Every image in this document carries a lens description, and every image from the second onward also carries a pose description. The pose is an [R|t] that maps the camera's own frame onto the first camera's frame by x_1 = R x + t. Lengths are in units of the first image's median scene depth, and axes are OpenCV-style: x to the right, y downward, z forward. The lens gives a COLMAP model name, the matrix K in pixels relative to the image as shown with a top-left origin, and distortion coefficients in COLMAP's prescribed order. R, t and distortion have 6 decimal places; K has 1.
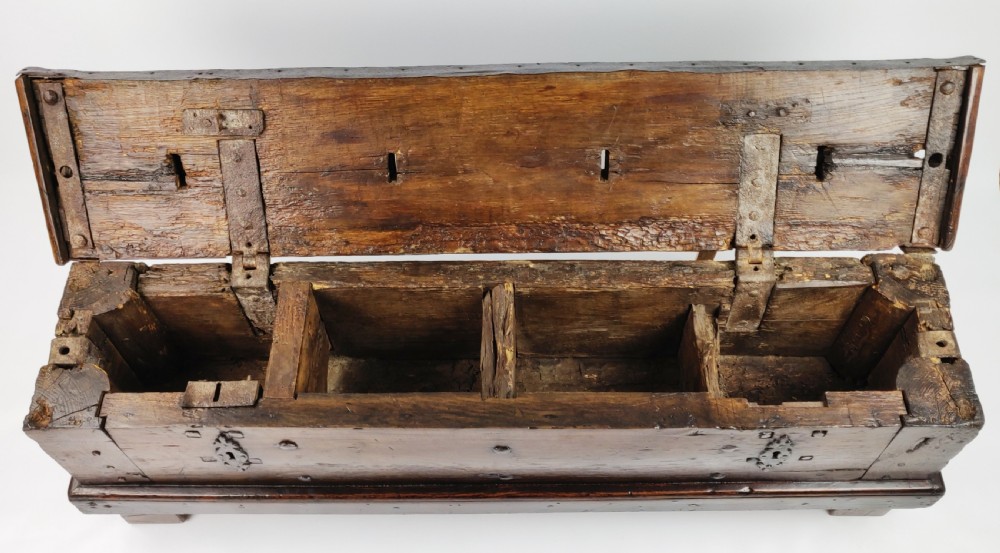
lens RADIAL K [[950.5, 0, 500.8], [0, 950.5, 278.6], [0, 0, 1]] dist [-0.014457, 0.000000]
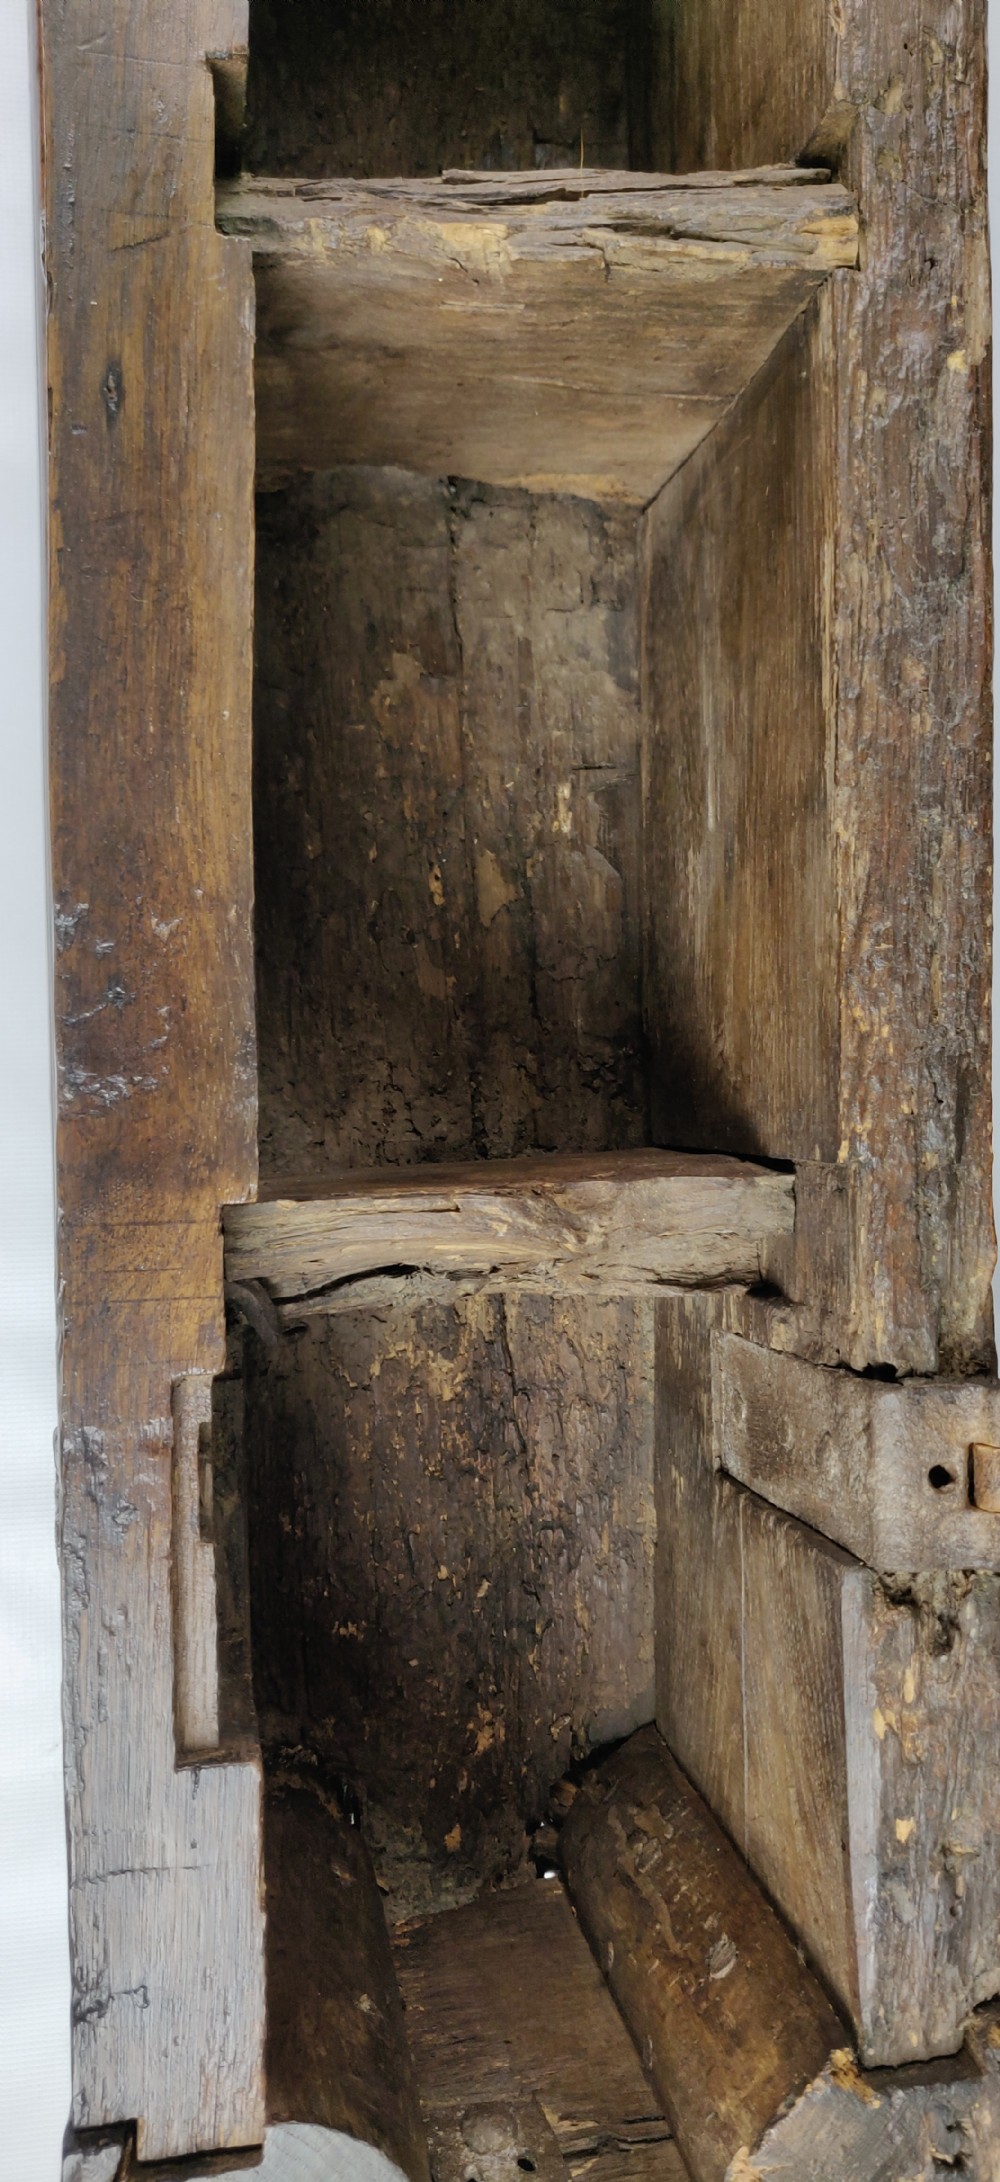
lens RADIAL K [[1695.7, 0, 492.0], [0, 1695.7, 1070.8], [0, 0, 1]] dist [-0.029235, 0.074032]
pose [[0.015387, 0.999563, 0.025222, 0.173838], [-0.925046, 0.004656, 0.379826, -0.059150], [0.379543, -0.029176, 0.924714, 0.641933]]
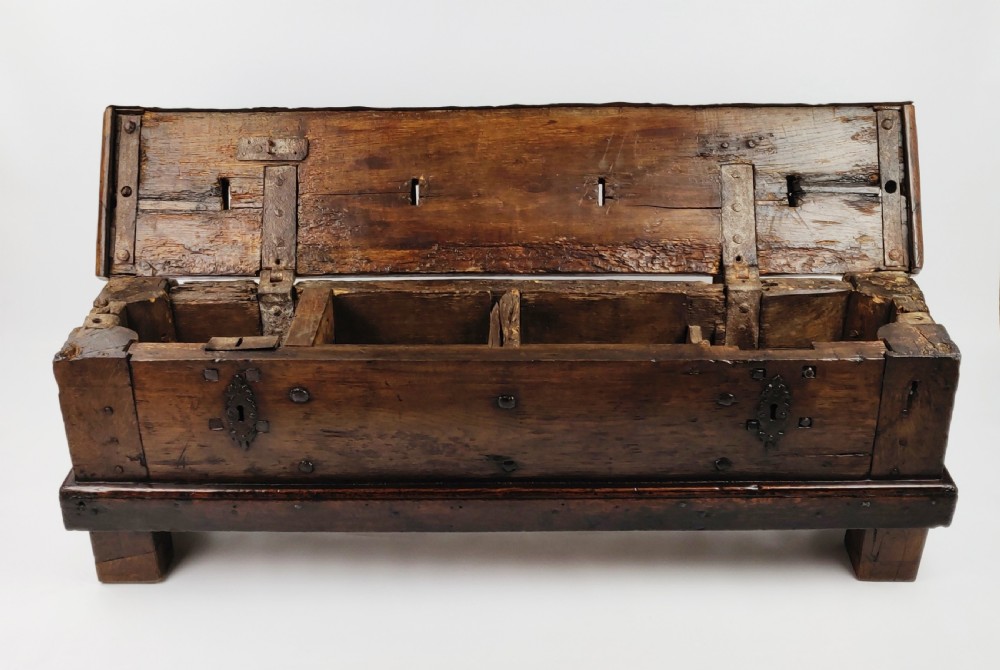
lens RADIAL K [[1191.8, 0, 503.1], [0, 1191.8, 308.7], [0, 0, 1]] dist [-0.000818, 0.000000]
pose [[0.999804, 0.018152, -0.007940, 0.005615], [-0.019670, 0.861474, -0.507421, 0.718126], [-0.002371, 0.507477, 0.861662, -0.157333]]
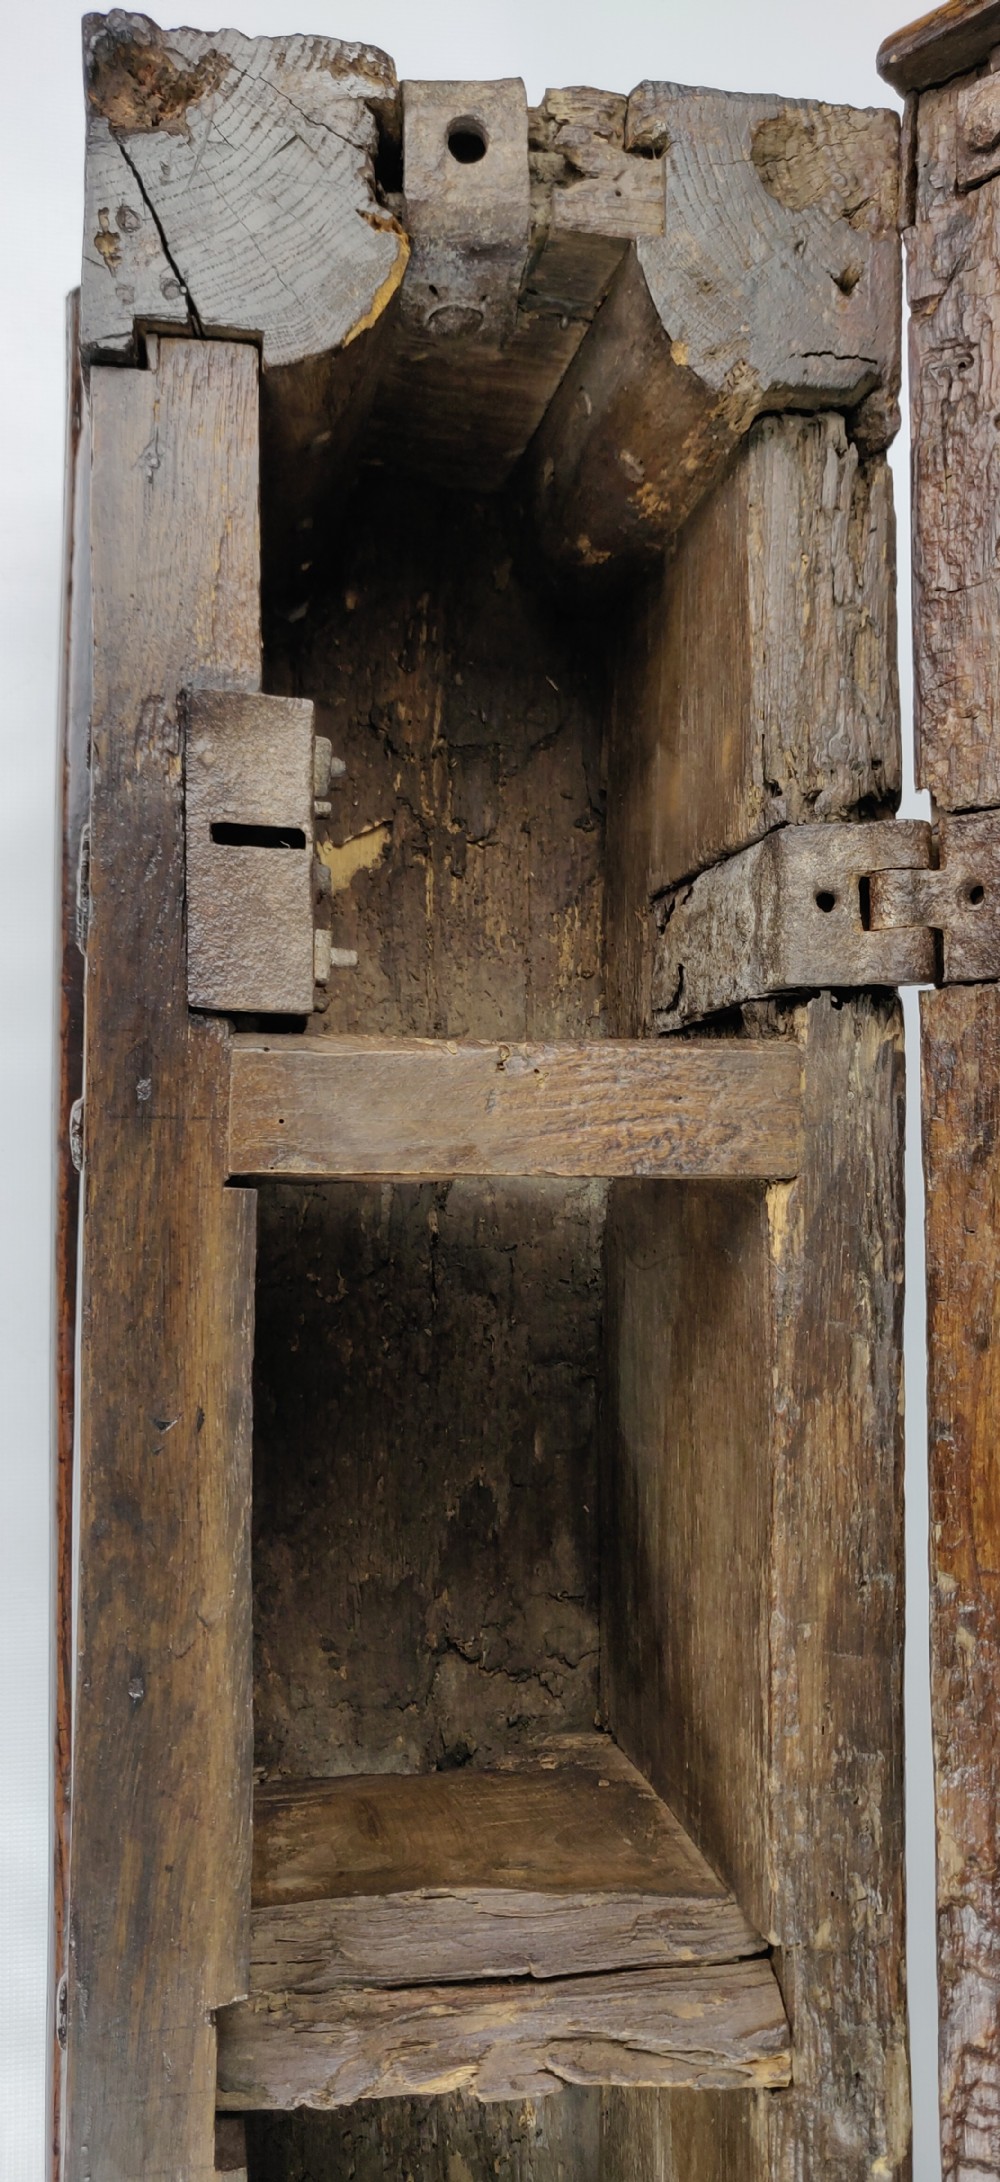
lens RADIAL K [[1695.7, 0, 490.3], [0, 1695.7, 1100.6], [0, 0, 1]] dist [-0.029235, 0.074032]
pose [[0.000759, 0.999966, -0.008222, -0.219090], [-0.926671, 0.003794, 0.375854, -0.081283], [0.375873, 0.007334, 0.926642, 0.609128]]
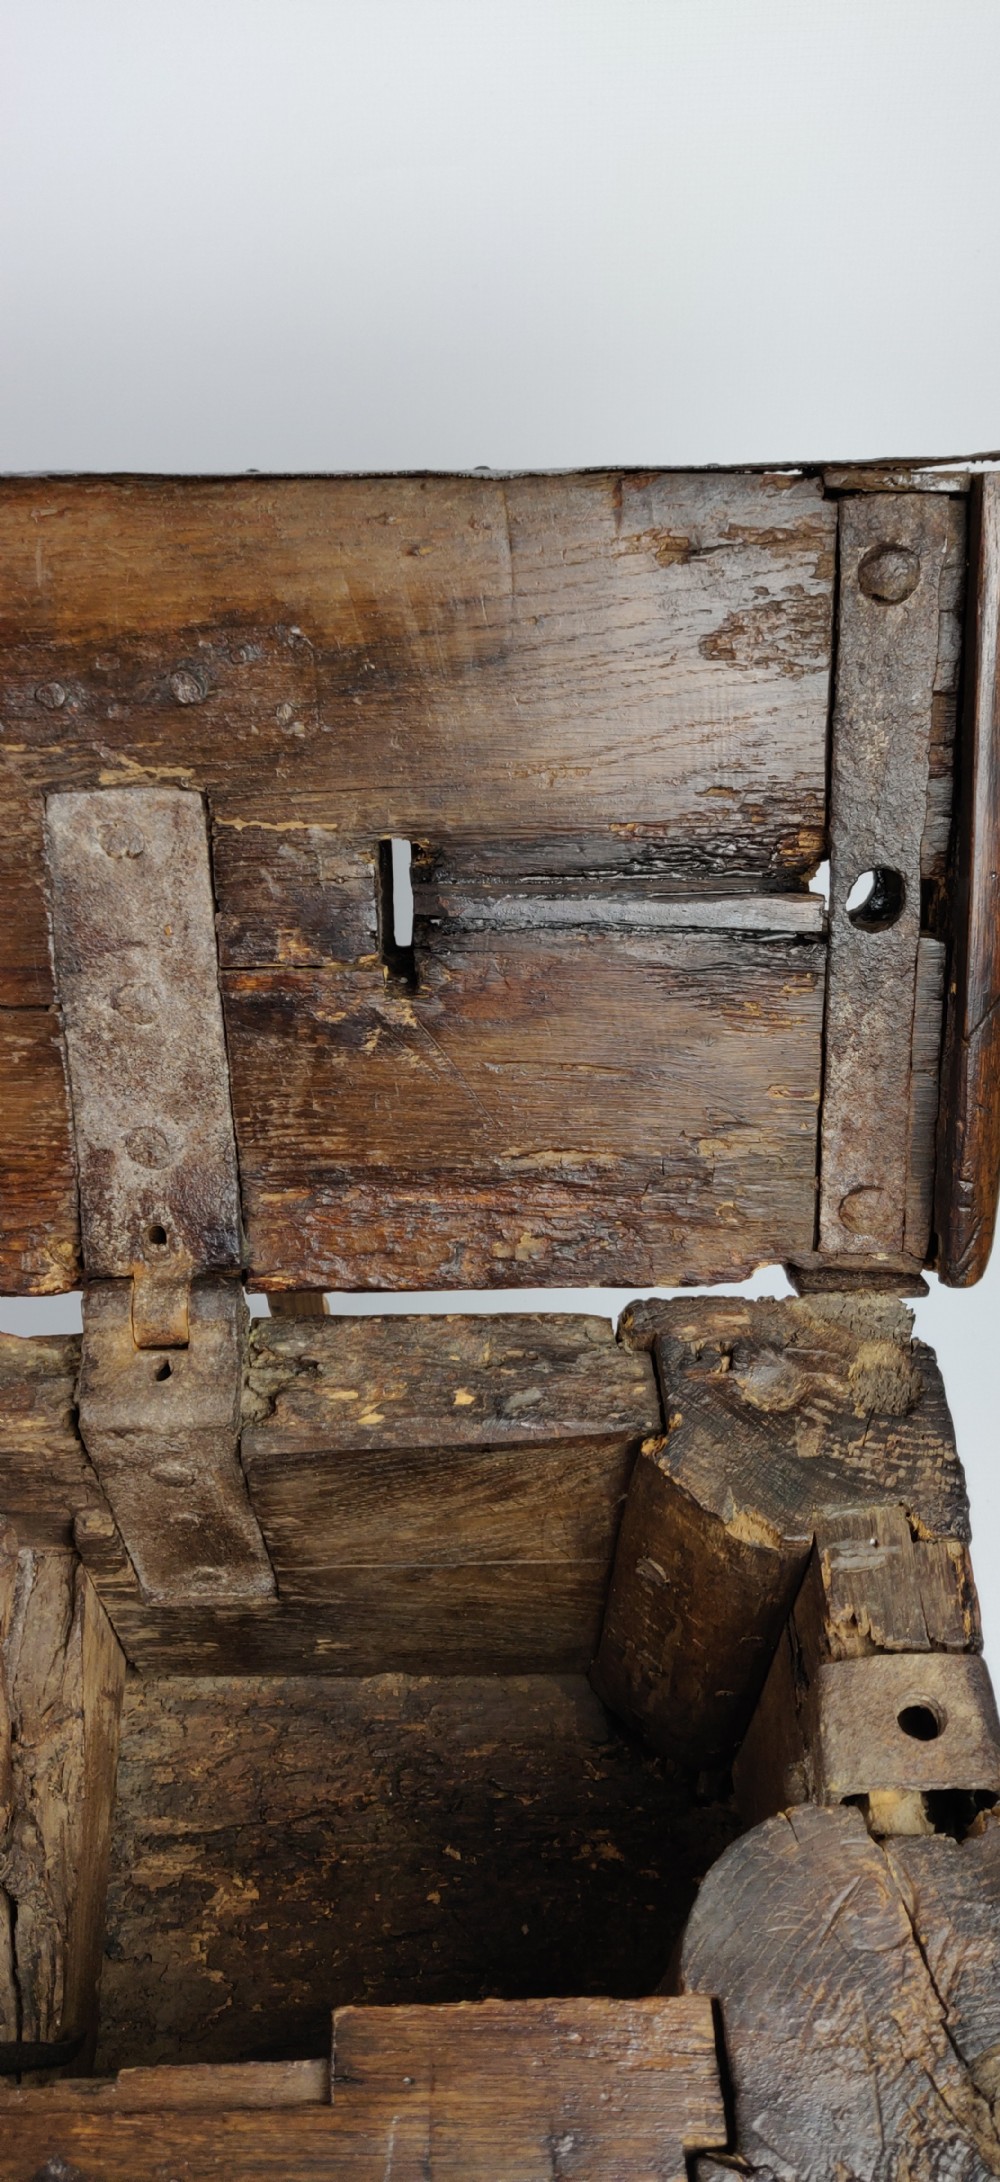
lens RADIAL K [[1695.7, 0, 494.7], [0, 1695.7, 1095.8], [0, 0, 1]] dist [-0.029235, 0.074032]
pose [[0.998987, -0.006851, 0.044480, 0.335565], [0.011982, 0.993161, -0.116138, -0.028497], [-0.043380, 0.116553, 0.992237, 0.577336]]
